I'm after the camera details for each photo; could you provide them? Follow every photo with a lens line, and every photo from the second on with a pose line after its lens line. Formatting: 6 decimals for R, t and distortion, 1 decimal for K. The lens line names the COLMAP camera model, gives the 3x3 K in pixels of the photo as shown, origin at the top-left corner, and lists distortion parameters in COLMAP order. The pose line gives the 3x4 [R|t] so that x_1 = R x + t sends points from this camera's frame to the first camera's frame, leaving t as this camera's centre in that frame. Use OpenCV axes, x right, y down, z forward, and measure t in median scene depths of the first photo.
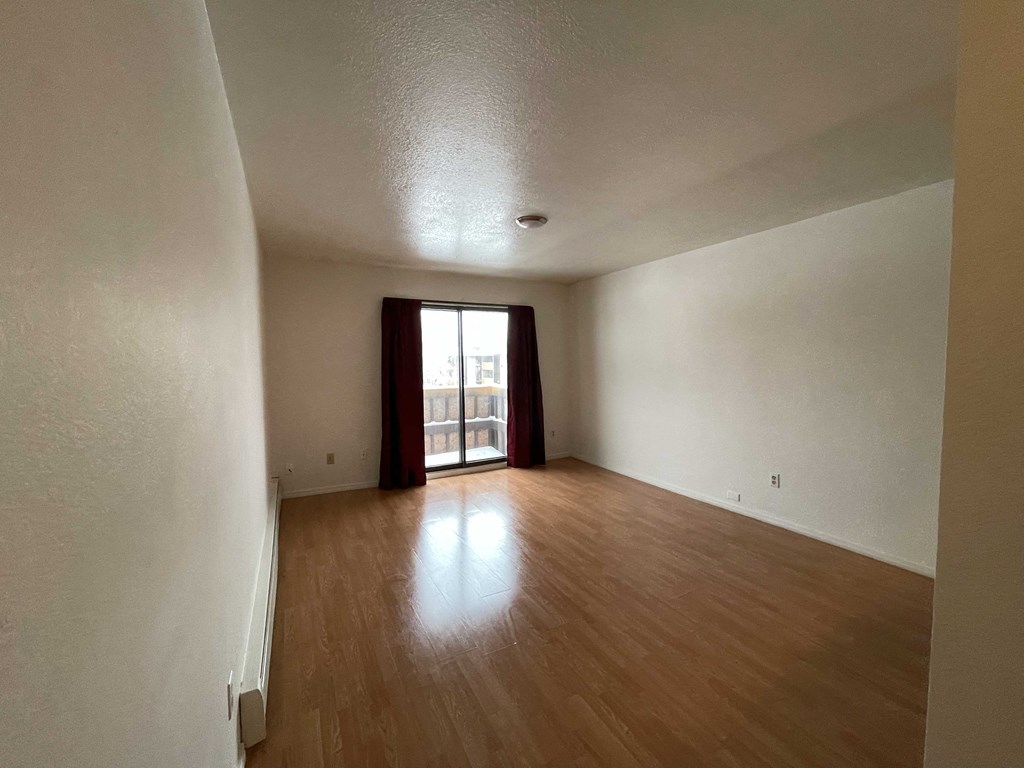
lens RADIAL K [[419.0, 0, 514.9], [0, 419.0, 379.2], [0, 0, 1]] dist [-0.000453, 0.000718]
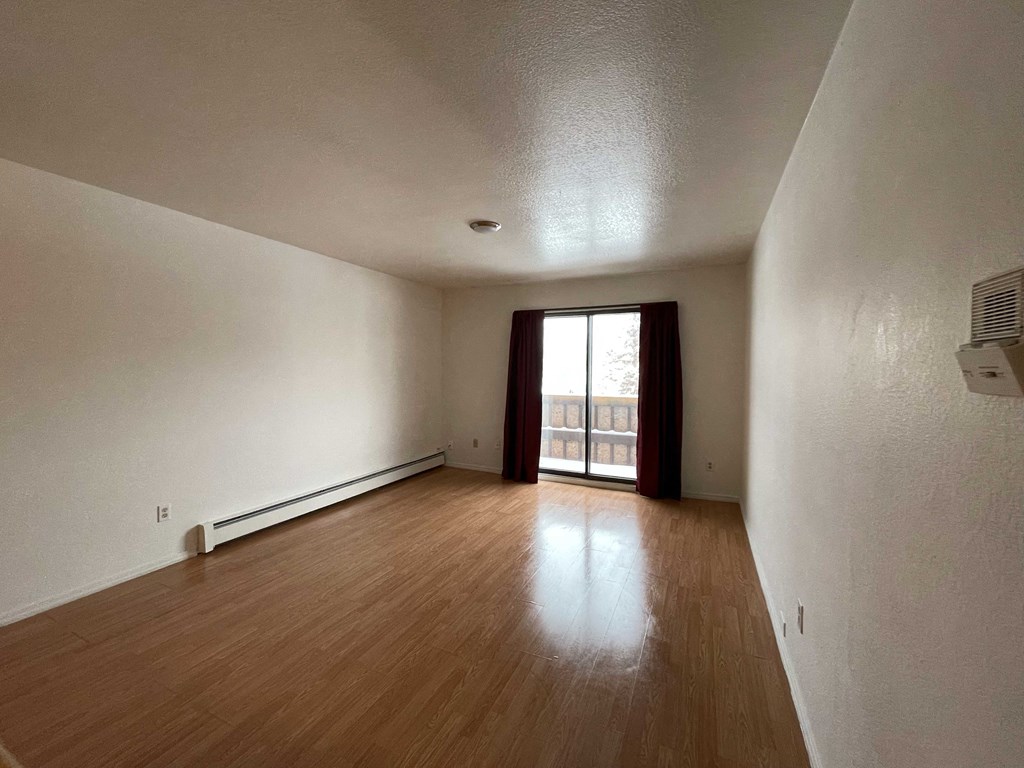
lens RADIAL K [[418.7, 0, 509.9], [0, 418.7, 385.2], [0, 0, 1]] dist [-0.000328, -0.000087]
pose [[0.582453, 0.051960, -0.811202, 0.551607], [-0.050641, 0.998336, 0.027586, -0.021754], [0.811286, 0.025012, 0.584115, 0.297527]]
